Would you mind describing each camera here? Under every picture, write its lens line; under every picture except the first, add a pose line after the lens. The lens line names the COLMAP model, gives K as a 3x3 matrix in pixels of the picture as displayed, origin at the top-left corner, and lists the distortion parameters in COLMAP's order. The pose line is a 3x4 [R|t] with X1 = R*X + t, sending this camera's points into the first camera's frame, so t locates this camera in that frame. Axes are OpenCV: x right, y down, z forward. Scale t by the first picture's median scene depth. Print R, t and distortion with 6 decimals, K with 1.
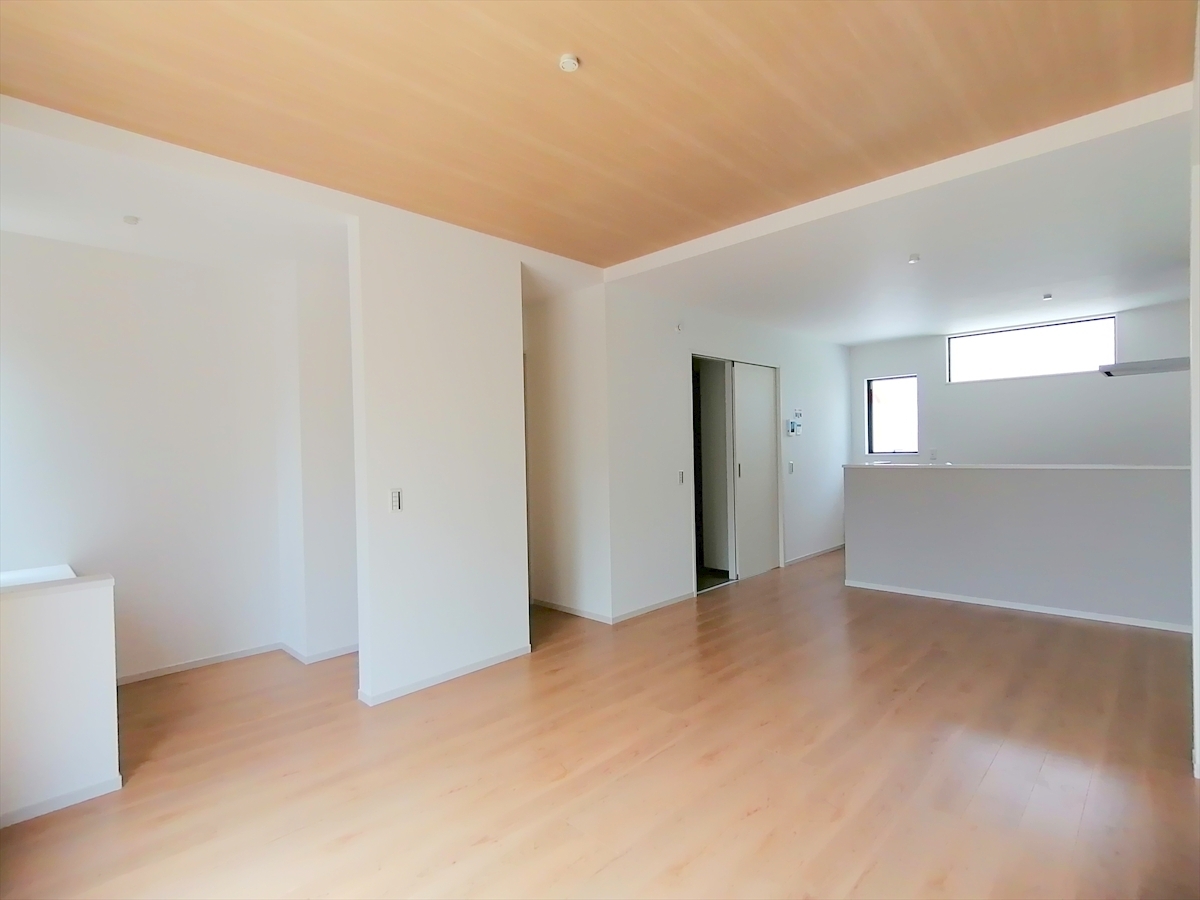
lens RADIAL K [[594.7, 0, 595.0], [0, 594.7, 451.9], [0, 0, 1]] dist [0.005182, -0.020861]
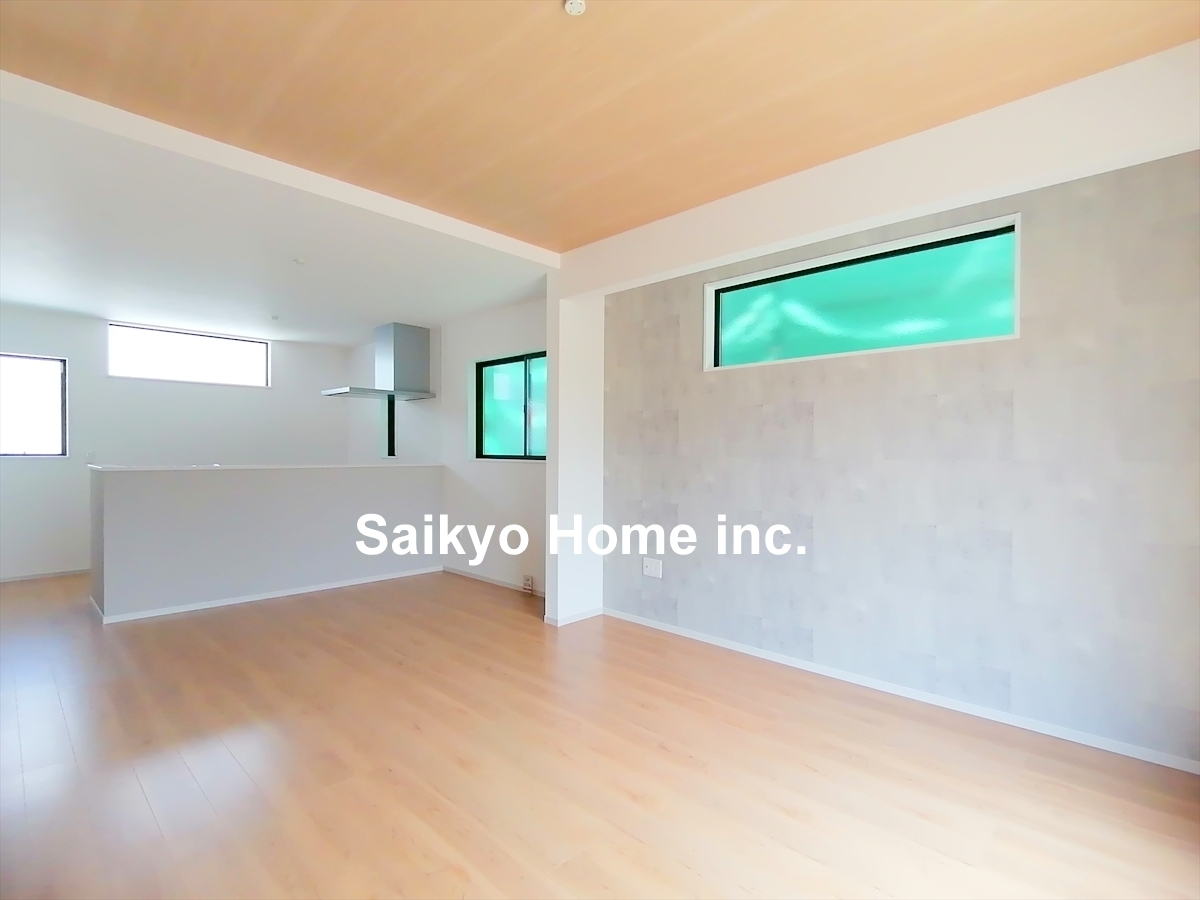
lens RADIAL K [[586.2, 0, 600.0], [0, 586.2, 450.0], [0, 0, 1]] dist [0.130910, -0.115133]
pose [[-0.000114, 0.026153, 0.999658, -0.301448], [-0.003525, 0.999652, -0.026153, 0.014585], [-0.999994, -0.003527, -0.000022, 0.302292]]
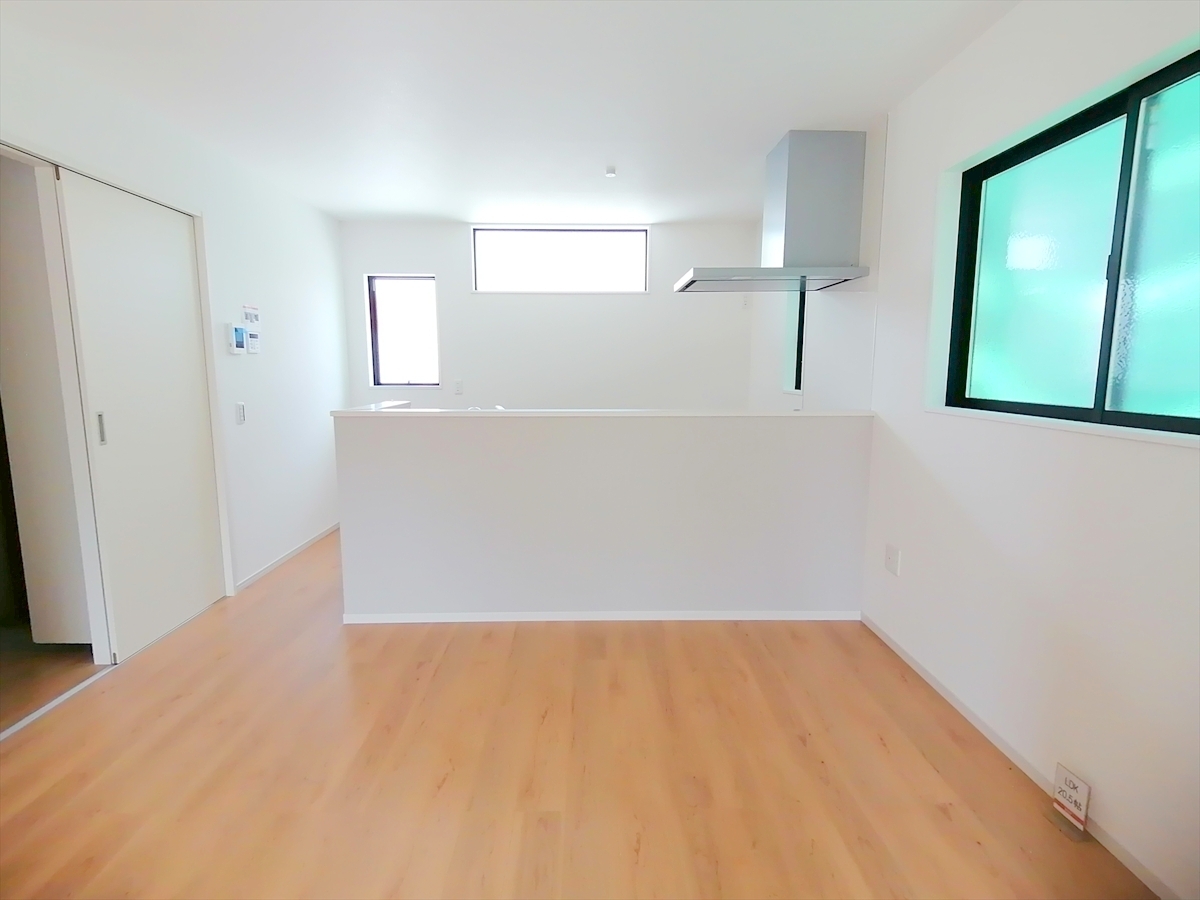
lens RADIAL K [[594.7, 0, 595.0], [0, 594.7, 451.9], [0, 0, 1]] dist [0.005182, -0.020861]
pose [[0.700072, -0.075983, 0.710018, 0.167618], [-0.016422, 0.992346, 0.122389, -0.010247], [-0.713883, -0.097341, 0.693466, 0.384036]]
